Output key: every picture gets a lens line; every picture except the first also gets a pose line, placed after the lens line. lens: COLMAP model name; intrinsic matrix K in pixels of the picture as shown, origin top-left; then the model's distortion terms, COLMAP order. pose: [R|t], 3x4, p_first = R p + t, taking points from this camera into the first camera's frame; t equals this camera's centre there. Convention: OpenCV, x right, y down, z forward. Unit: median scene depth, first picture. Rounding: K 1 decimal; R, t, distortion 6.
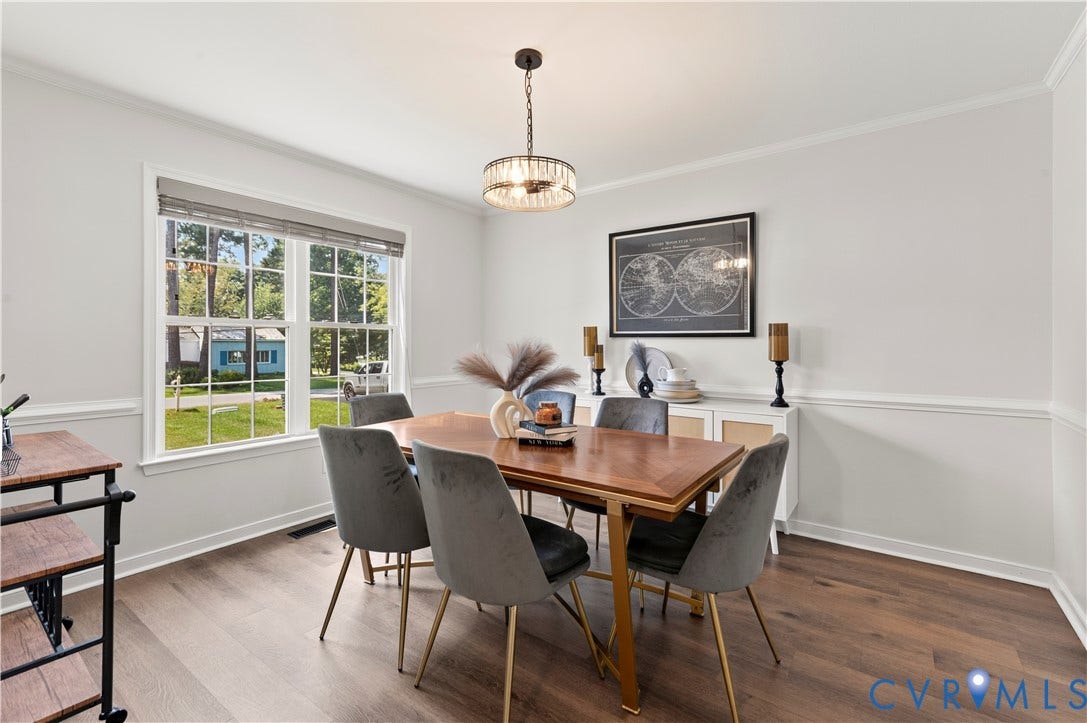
lens RADIAL K [[479.2, 0, 542.2], [0, 479.2, 345.7], [0, 0, 1]] dist [0.010832, 0.000458]
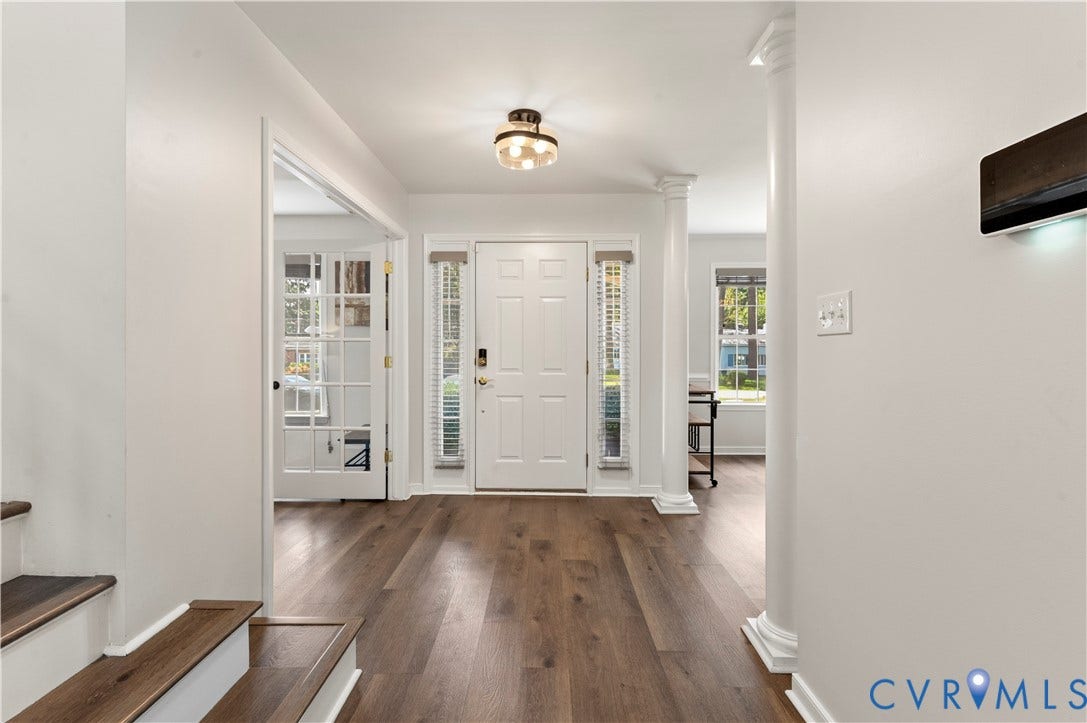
lens RADIAL K [[479.2, 0, 542.2], [0, 479.2, 345.7], [0, 0, 1]] dist [0.010832, 0.000458]
pose [[0.576578, -0.004437, -0.817030, 0.806620], [-0.002541, 0.999971, -0.007223, 0.006900], [0.817038, 0.006241, 0.576550, -1.400049]]
